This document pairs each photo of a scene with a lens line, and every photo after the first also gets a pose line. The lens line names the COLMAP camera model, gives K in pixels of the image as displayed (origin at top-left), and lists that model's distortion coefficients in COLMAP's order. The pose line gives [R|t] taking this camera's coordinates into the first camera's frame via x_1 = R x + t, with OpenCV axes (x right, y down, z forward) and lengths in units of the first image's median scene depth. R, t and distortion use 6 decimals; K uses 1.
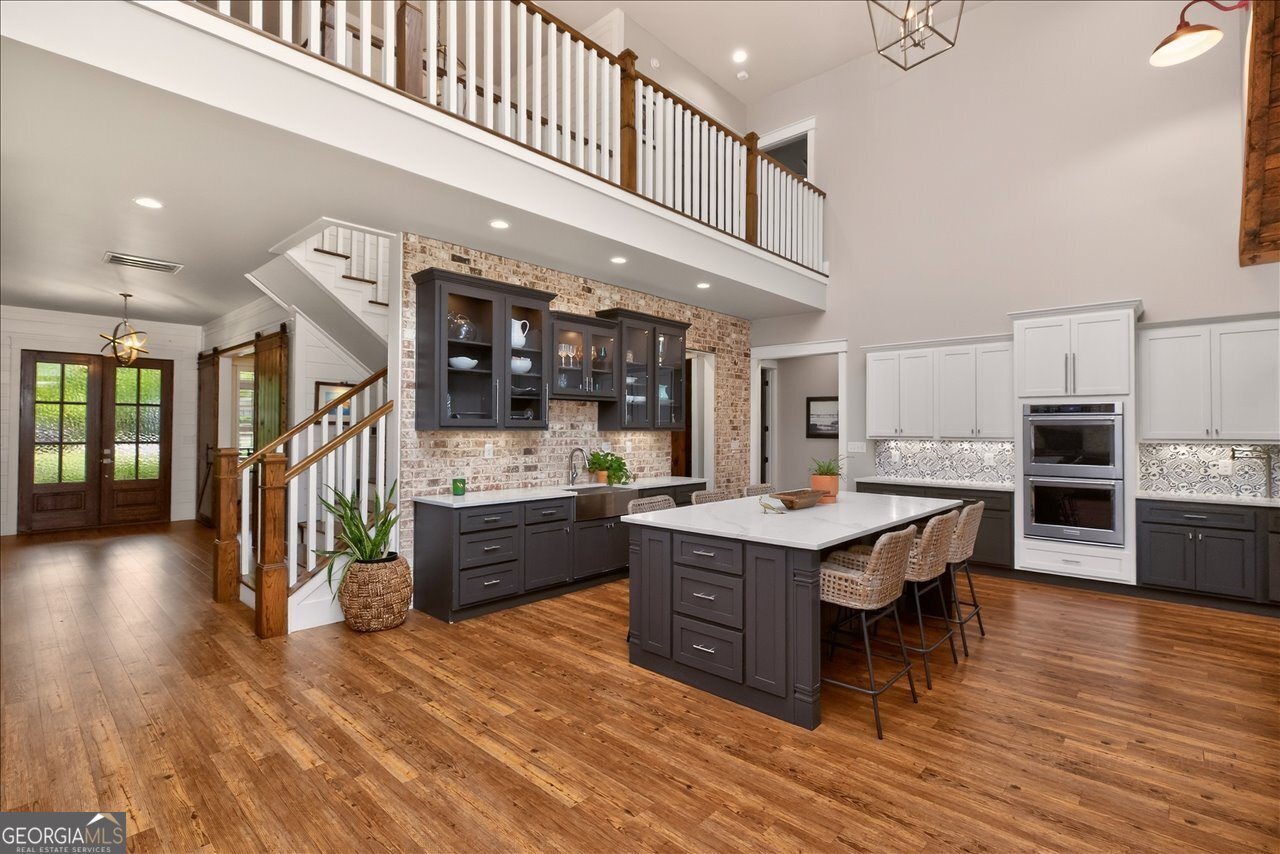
lens RADIAL K [[592.6, 0, 634.2], [0, 592.6, 423.6], [0, 0, 1]] dist [-0.000630, -0.000690]
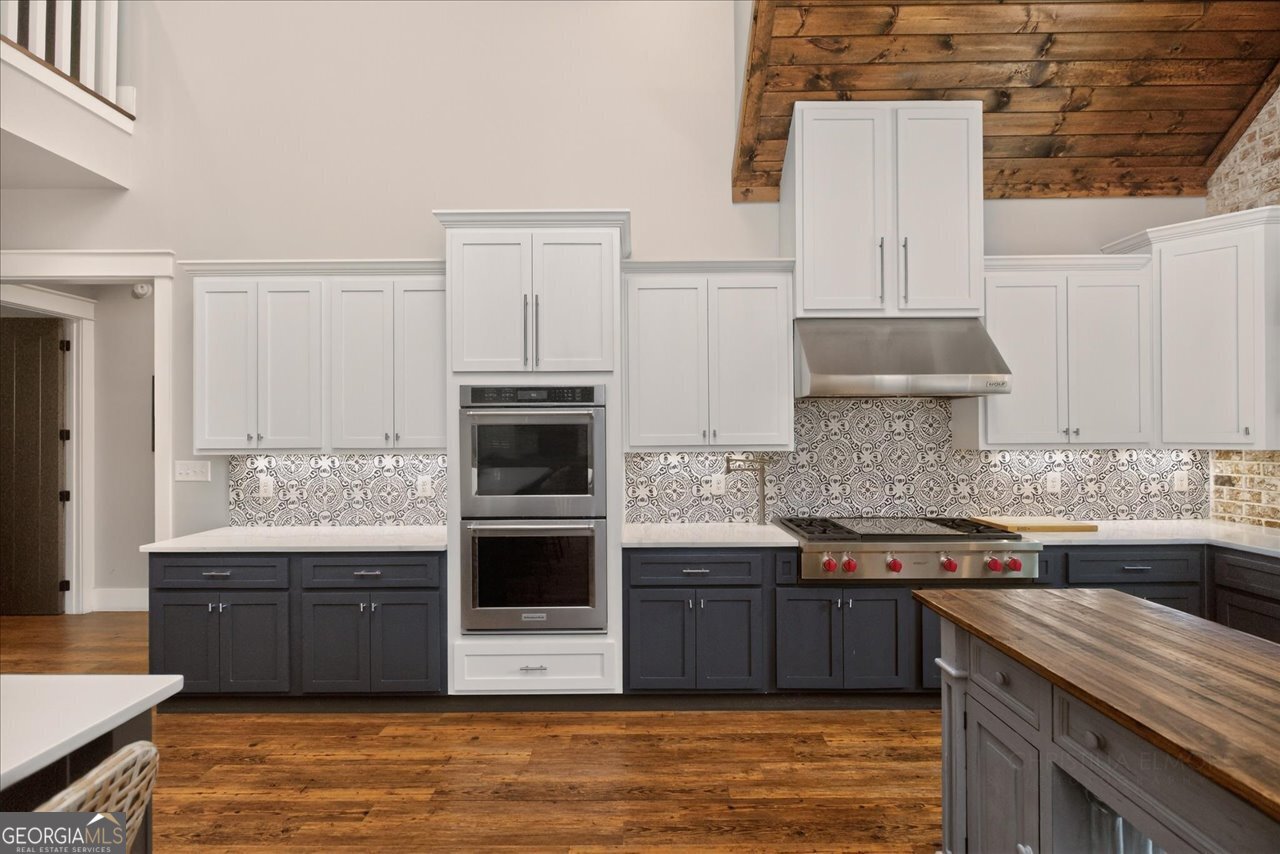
lens RADIAL K [[572.1, 0, 640.0], [0, 572.1, 427.0], [0, 0, 1]] dist [-0.000939, -0.000359]
pose [[0.735626, -0.002141, 0.677384, 0.453416], [0.001099, 0.999997, 0.001967, 0.004064], [-0.677387, -0.000702, 0.735627, 0.543762]]
